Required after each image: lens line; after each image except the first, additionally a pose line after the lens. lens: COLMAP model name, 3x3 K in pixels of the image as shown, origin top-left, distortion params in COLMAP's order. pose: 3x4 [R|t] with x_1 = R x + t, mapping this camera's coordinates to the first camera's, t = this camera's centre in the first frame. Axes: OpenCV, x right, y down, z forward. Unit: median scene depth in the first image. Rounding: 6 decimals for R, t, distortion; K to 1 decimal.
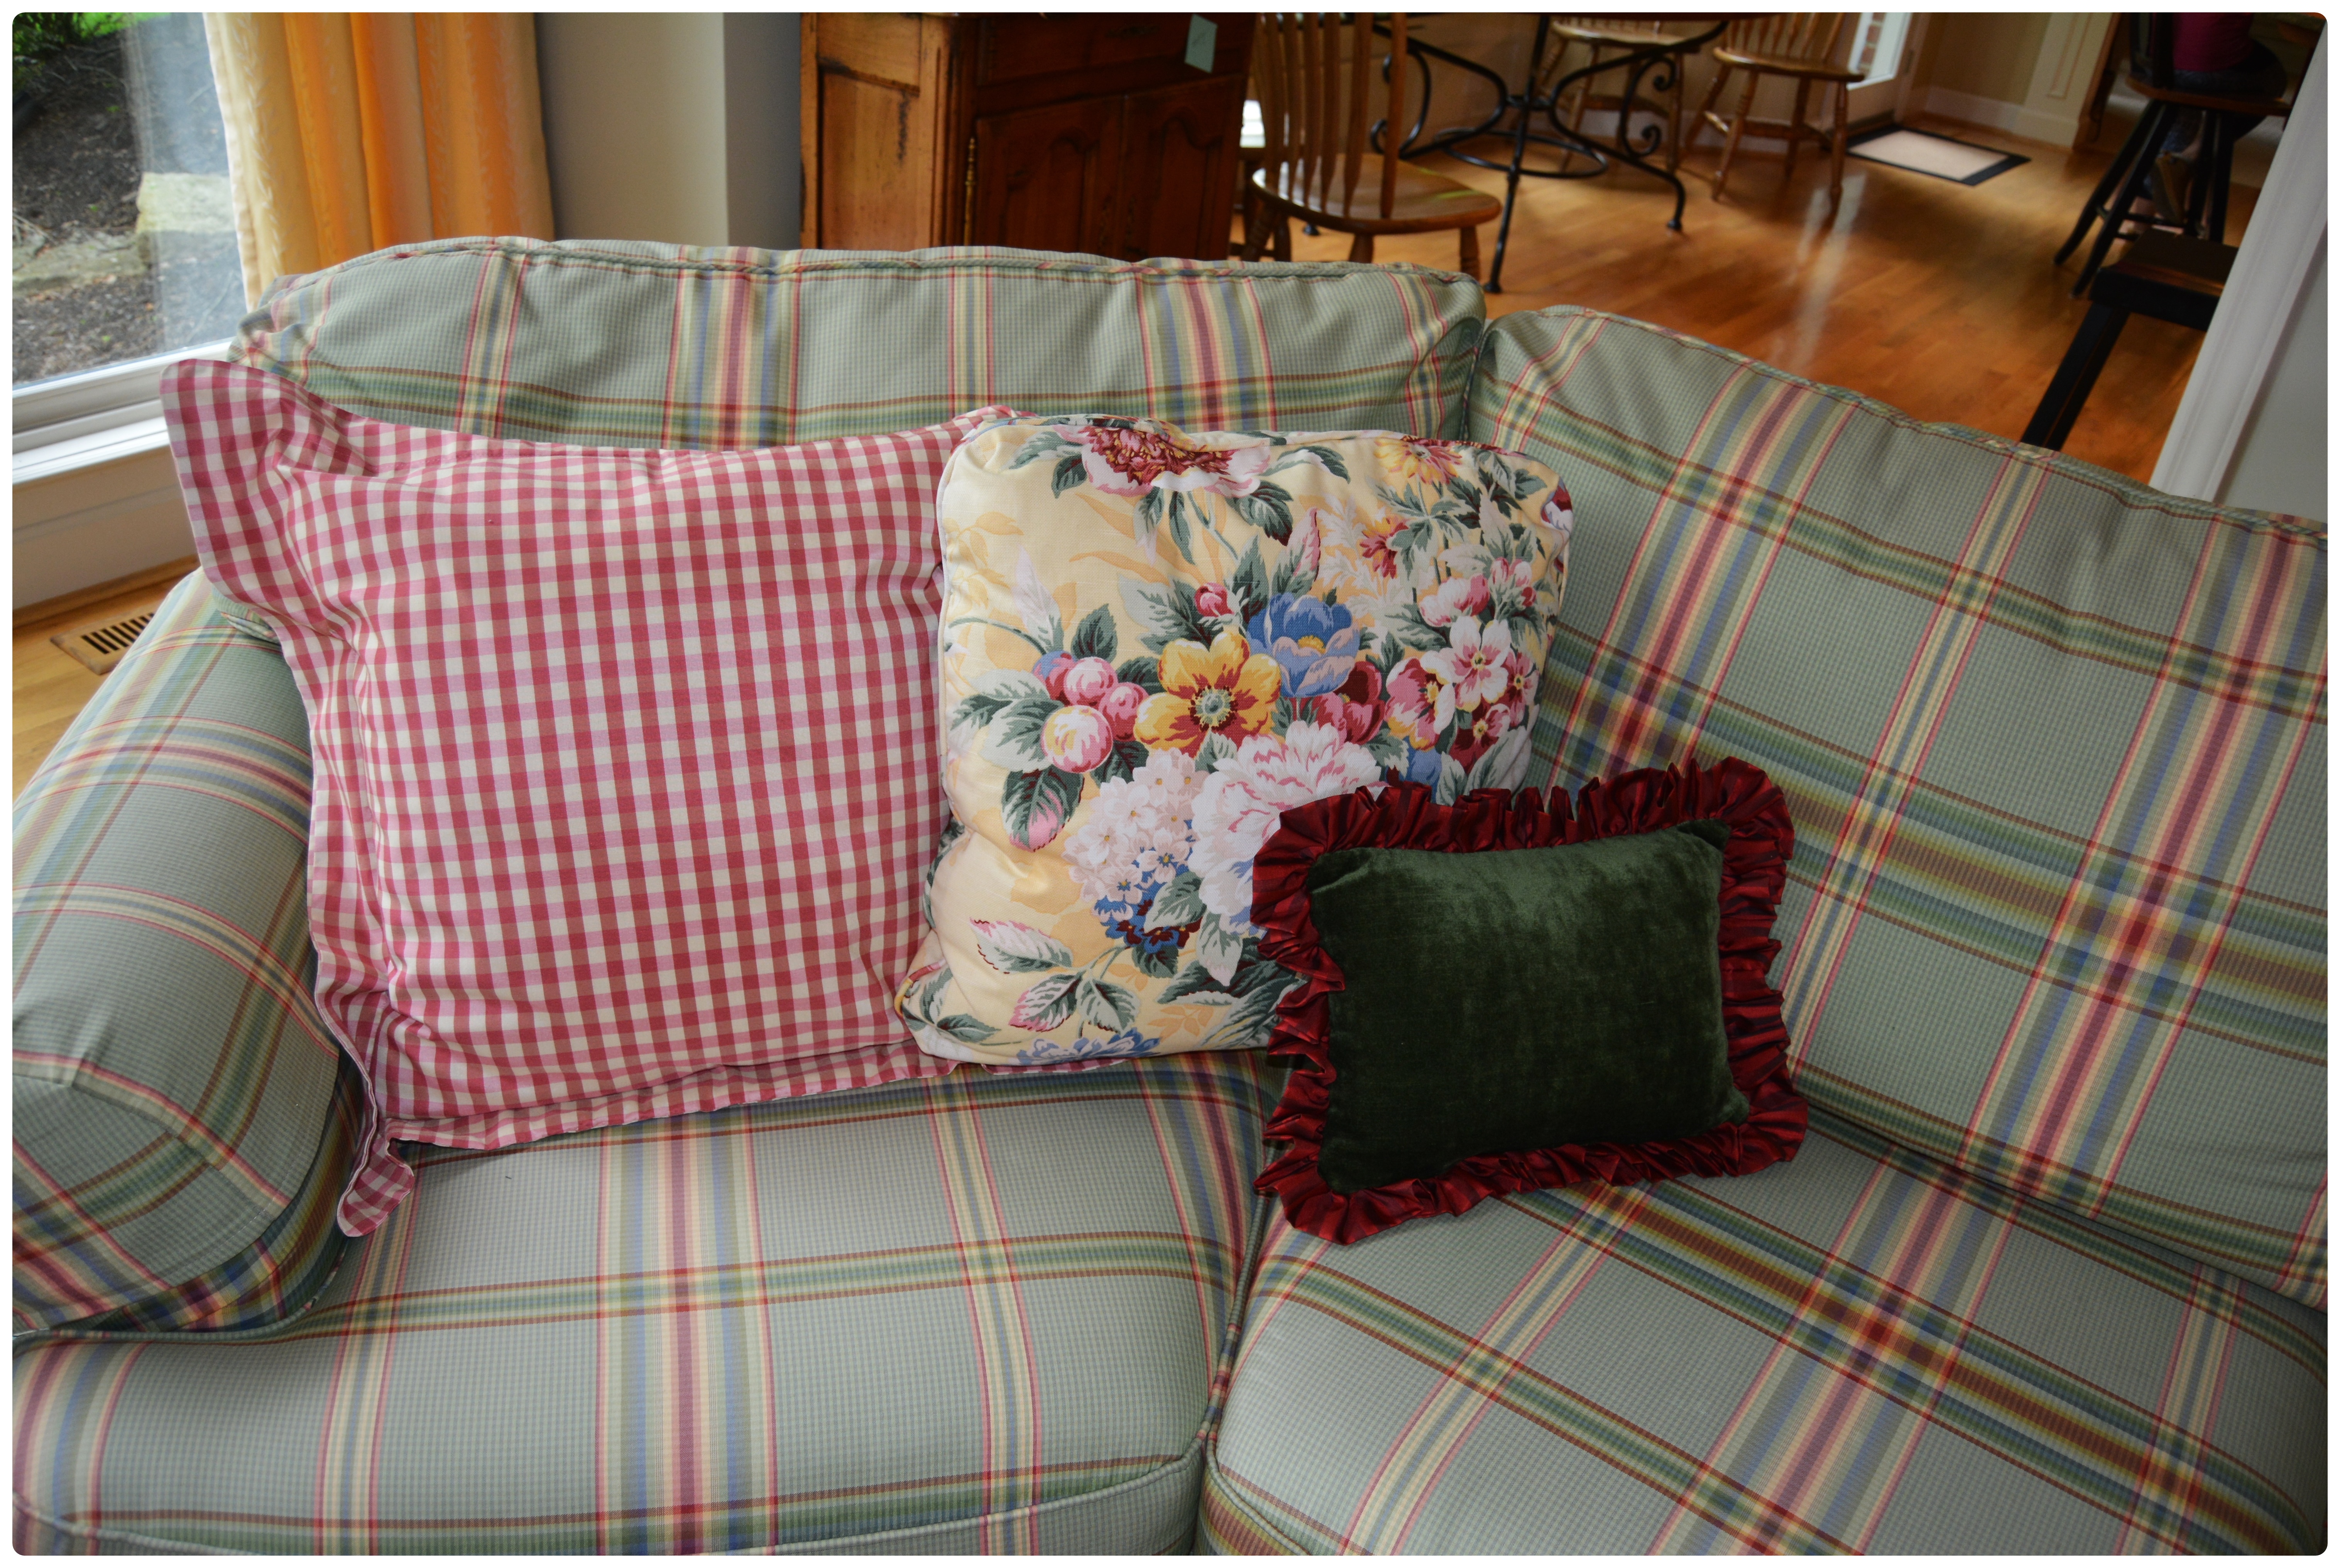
lens RADIAL K [[1807.8, 0, 1158.8], [0, 1807.8, 798.0], [0, 0, 1]] dist [-0.102490, 0.049131]
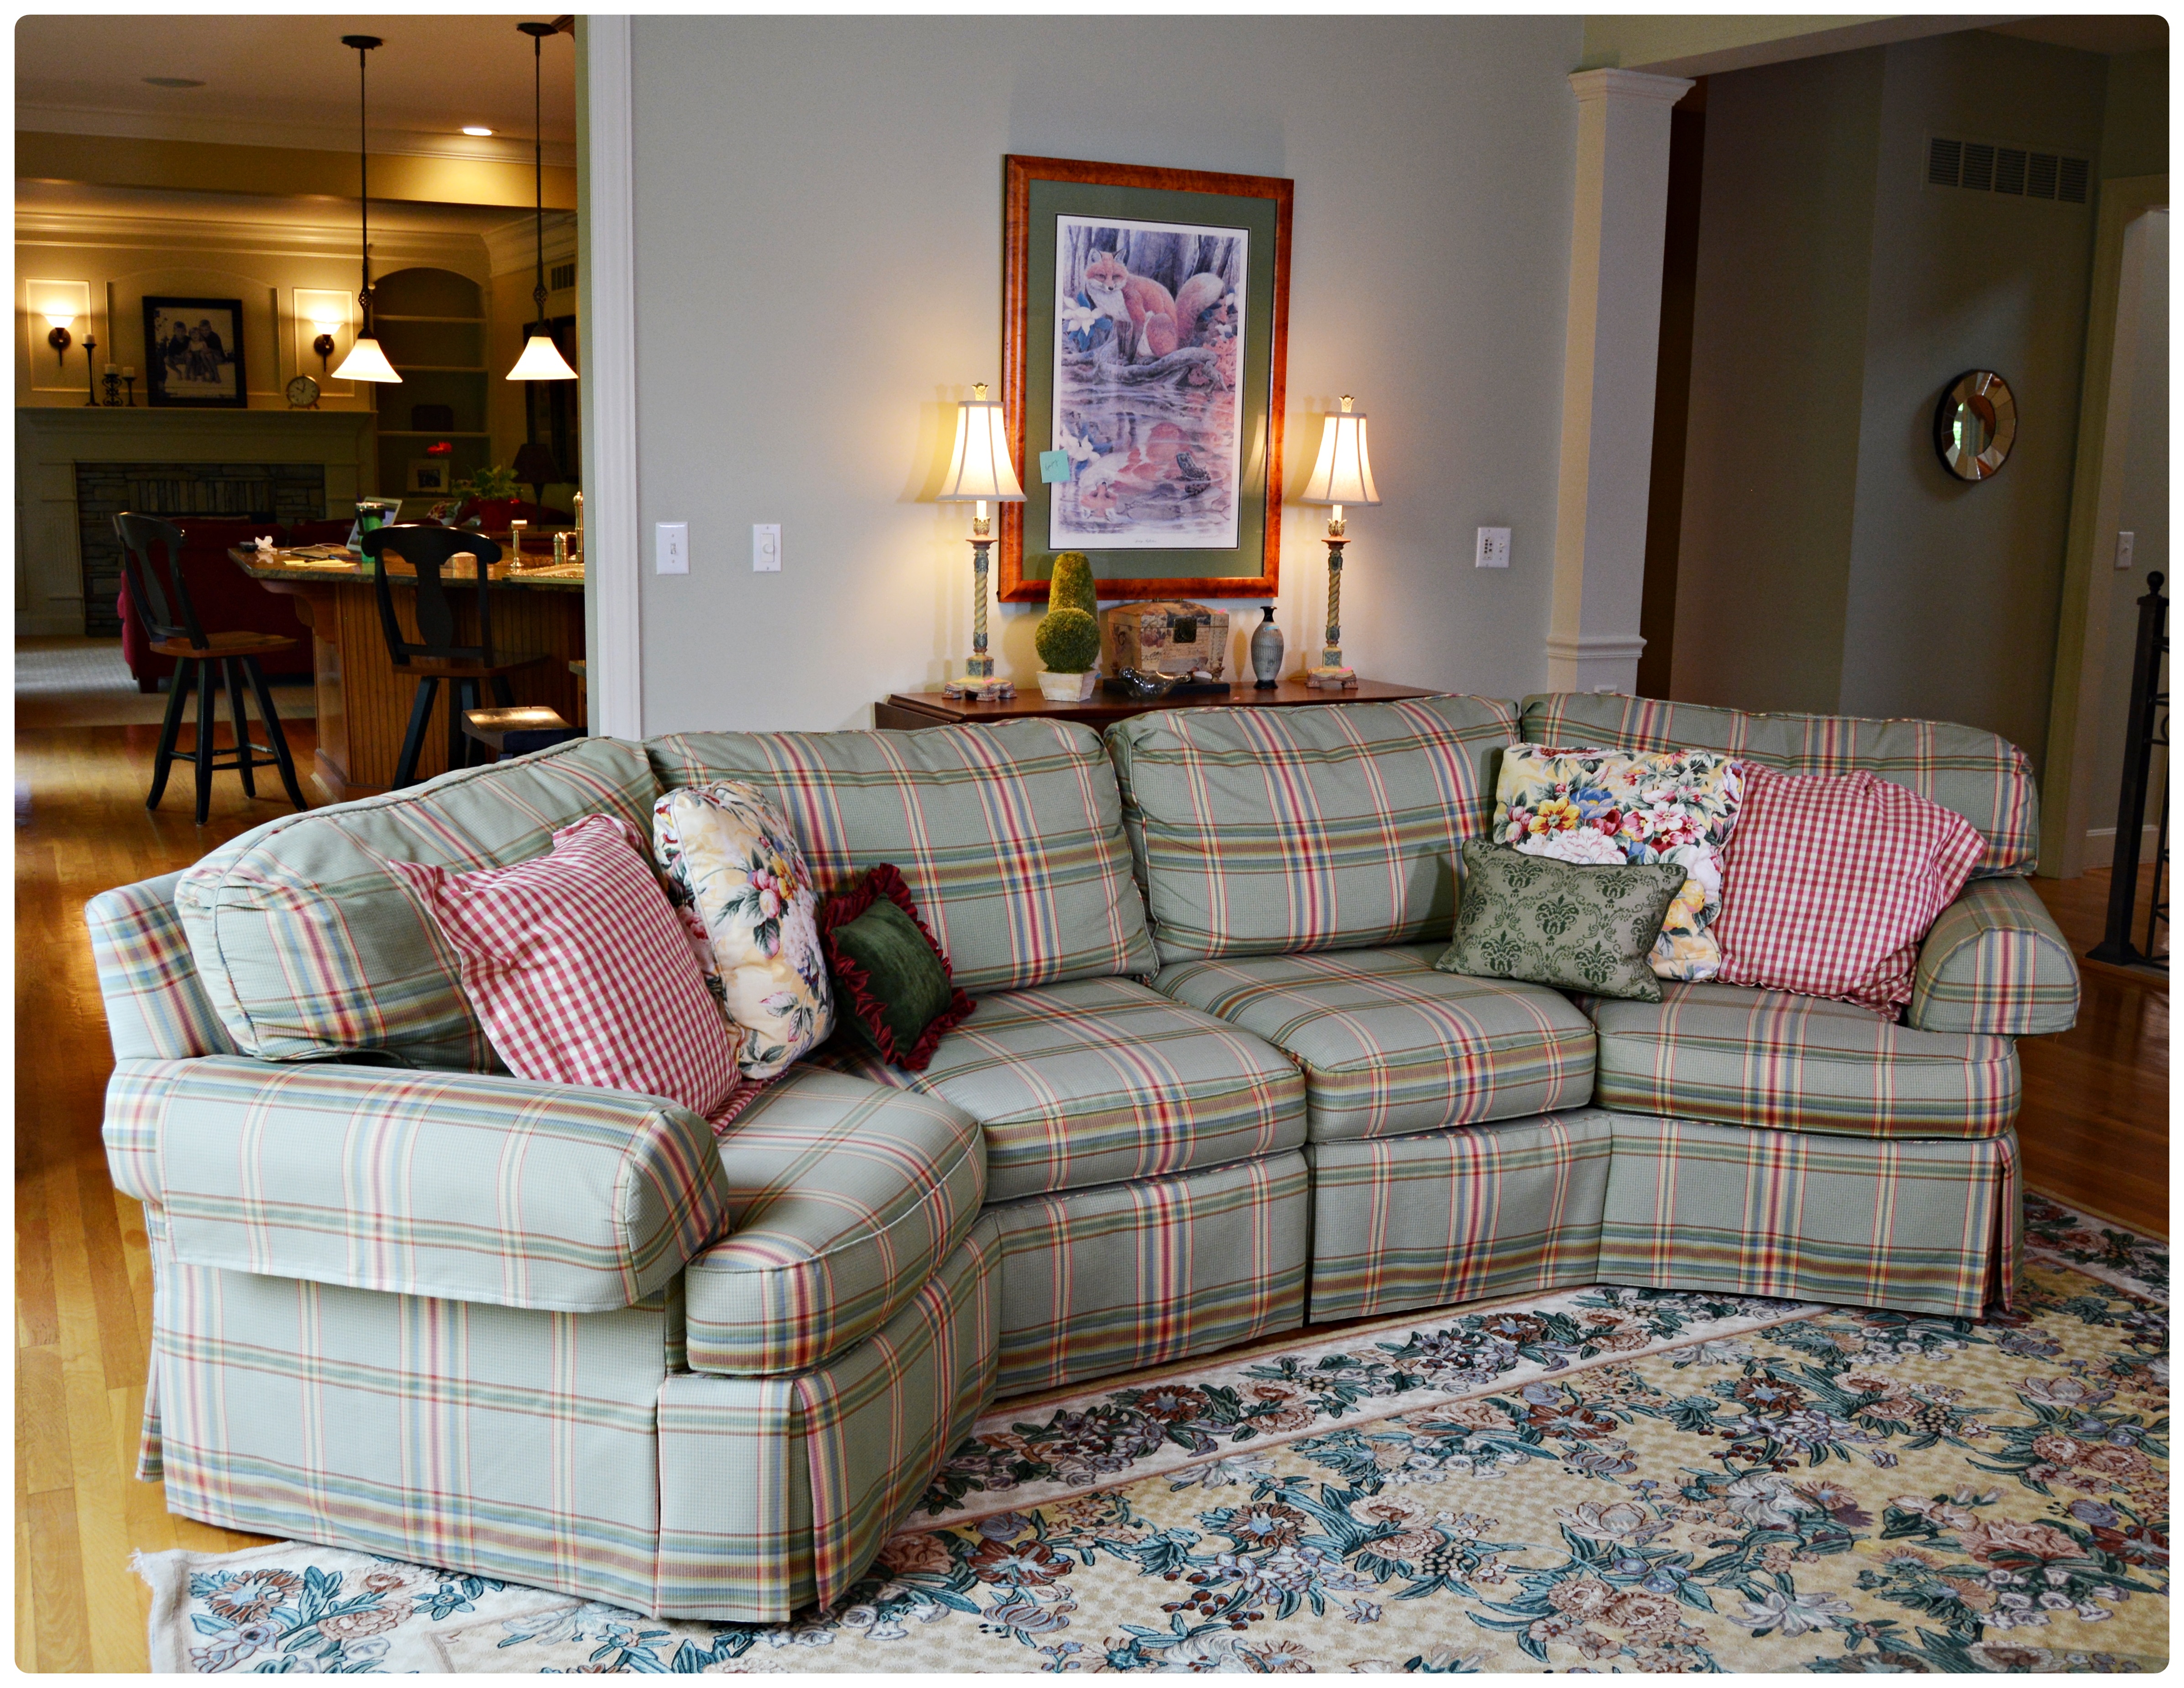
lens RADIAL K [[2173.7, 0, 1150.1], [0, 2173.7, 897.1], [0, 0, 1]] dist [-0.096283, 0.039483]
pose [[0.413314, -0.264985, 0.871180, -2.171229], [0.495408, 0.868175, 0.029035, 0.116162], [-0.764031, 0.419589, 0.490104, -0.707530]]
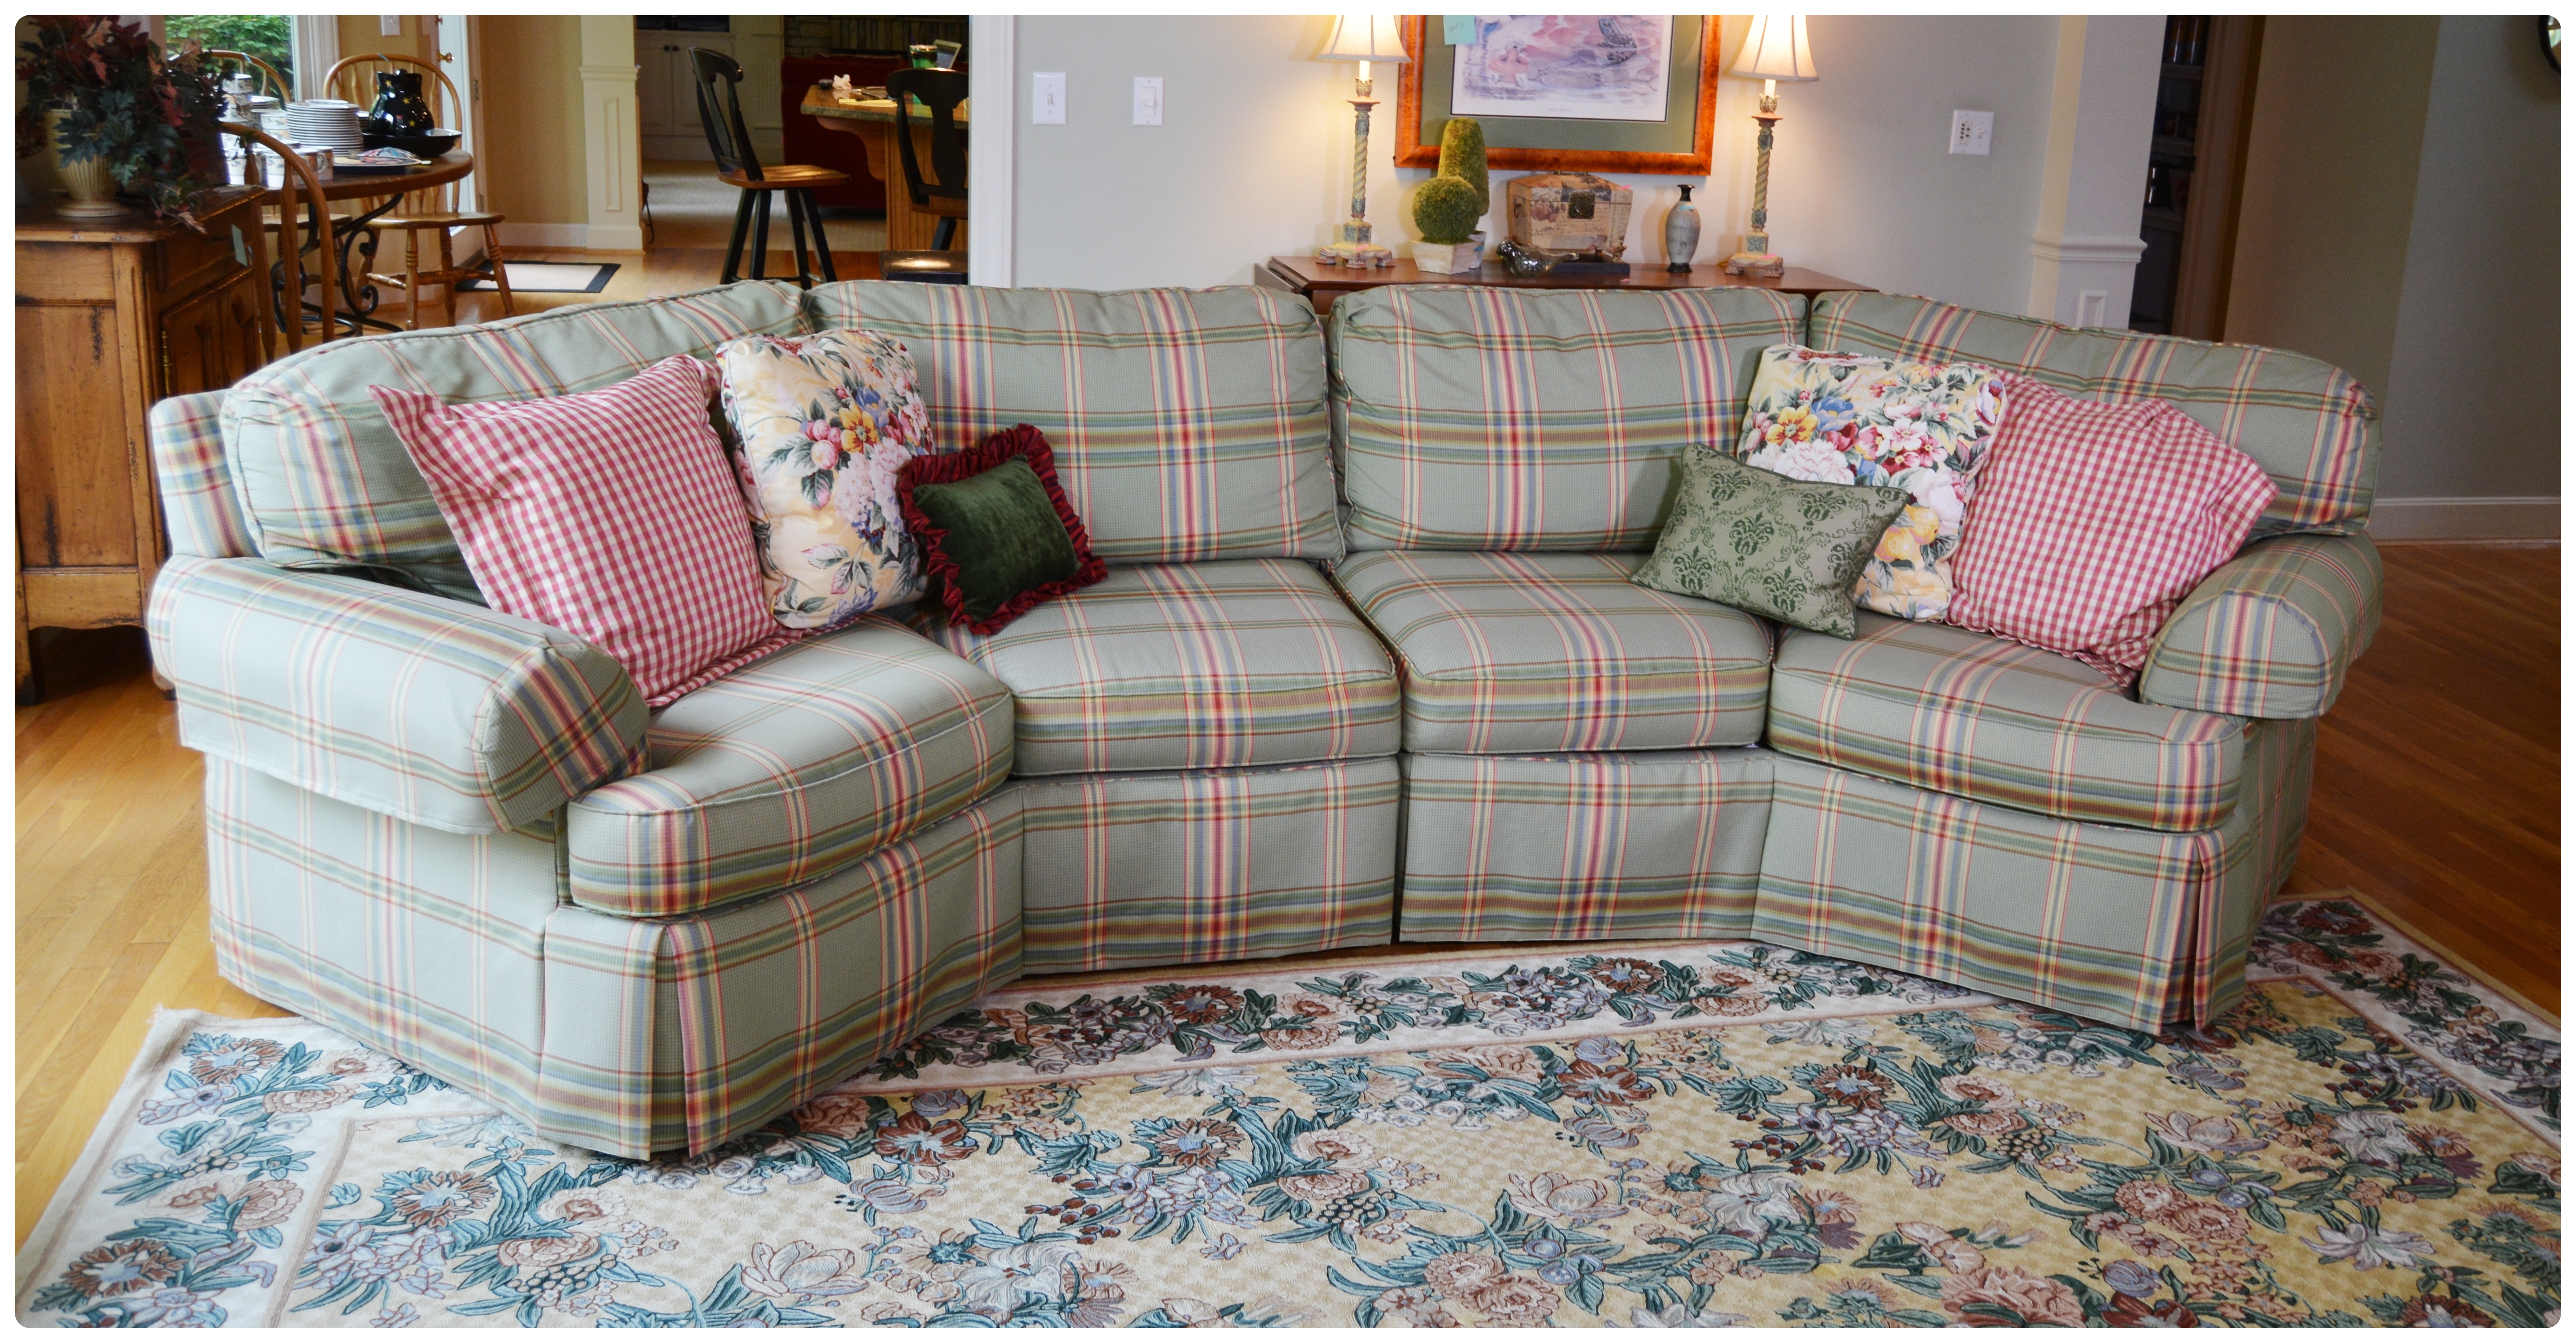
lens RADIAL K [[2193.4, 0, 1387.2], [0, 2193.4, 558.8], [0, 0, 1]] dist [-0.092008, 0.029070]
pose [[0.633744, -0.254804, 0.730372, -1.596865], [0.420375, 0.906044, -0.048670, 0.506341], [-0.649348, 0.337875, 0.681313, -1.273759]]
